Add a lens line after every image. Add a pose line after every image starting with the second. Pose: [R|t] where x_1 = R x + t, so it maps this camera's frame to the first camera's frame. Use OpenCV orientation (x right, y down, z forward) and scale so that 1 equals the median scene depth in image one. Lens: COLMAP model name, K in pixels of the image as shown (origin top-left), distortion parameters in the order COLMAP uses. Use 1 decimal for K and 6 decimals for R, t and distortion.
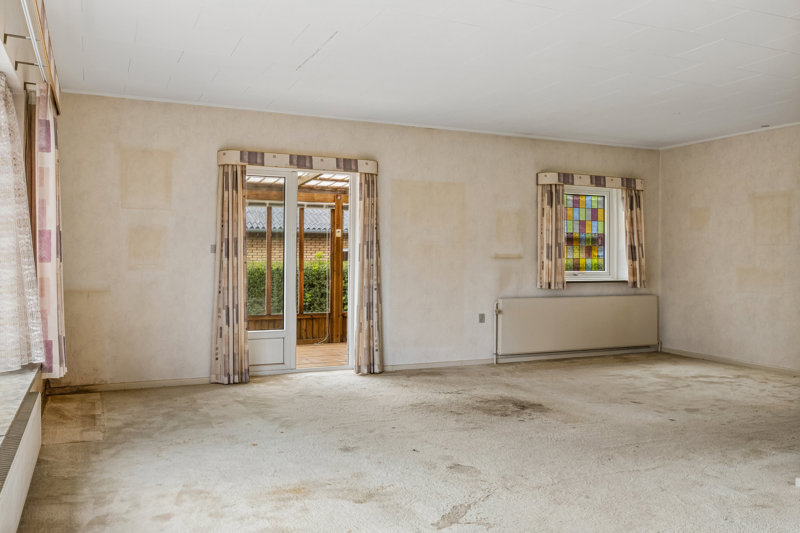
lens RADIAL K [[661.7, 0, 399.5], [0, 661.7, 262.6], [0, 0, 1]] dist [0.004131, 0.000730]
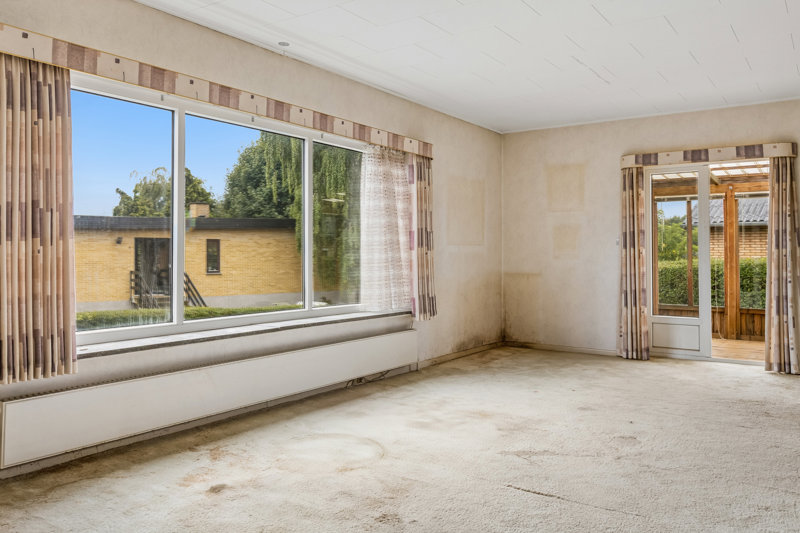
lens RADIAL K [[625.6, 0, 399.8], [0, 625.6, 266.3], [0, 0, 1]] dist [-0.017052, -0.005449]
pose [[0.504414, 0.010602, -0.863397, 0.476631], [-0.005984, 0.999944, 0.008783, 0.015483], [0.863441, 0.000737, 0.504449, 0.109499]]
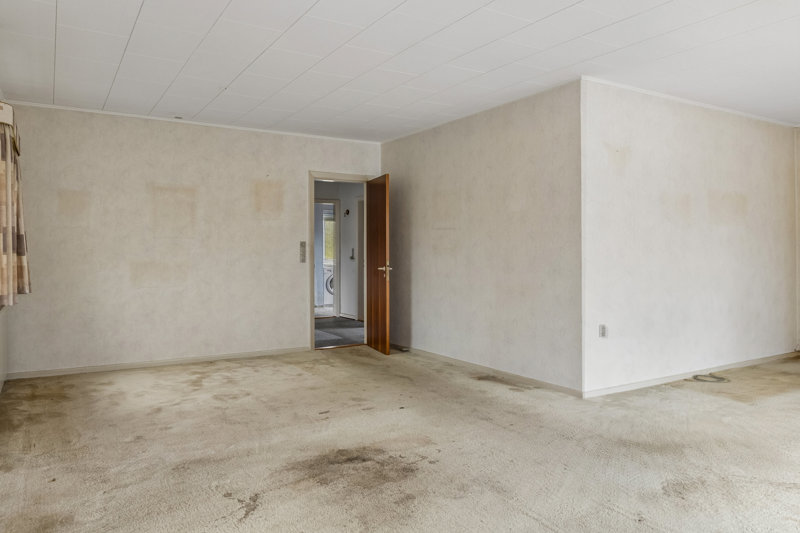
lens RADIAL K [[562.1, 0, 398.8], [0, 562.1, 262.6], [0, 0, 1]] dist [0.000691, 0.000026]
pose [[-0.115630, -0.023836, 0.993006, -0.362440], [0.007170, 0.999666, 0.024831, -0.009532], [-0.993267, 0.009991, -0.115420, 0.868487]]
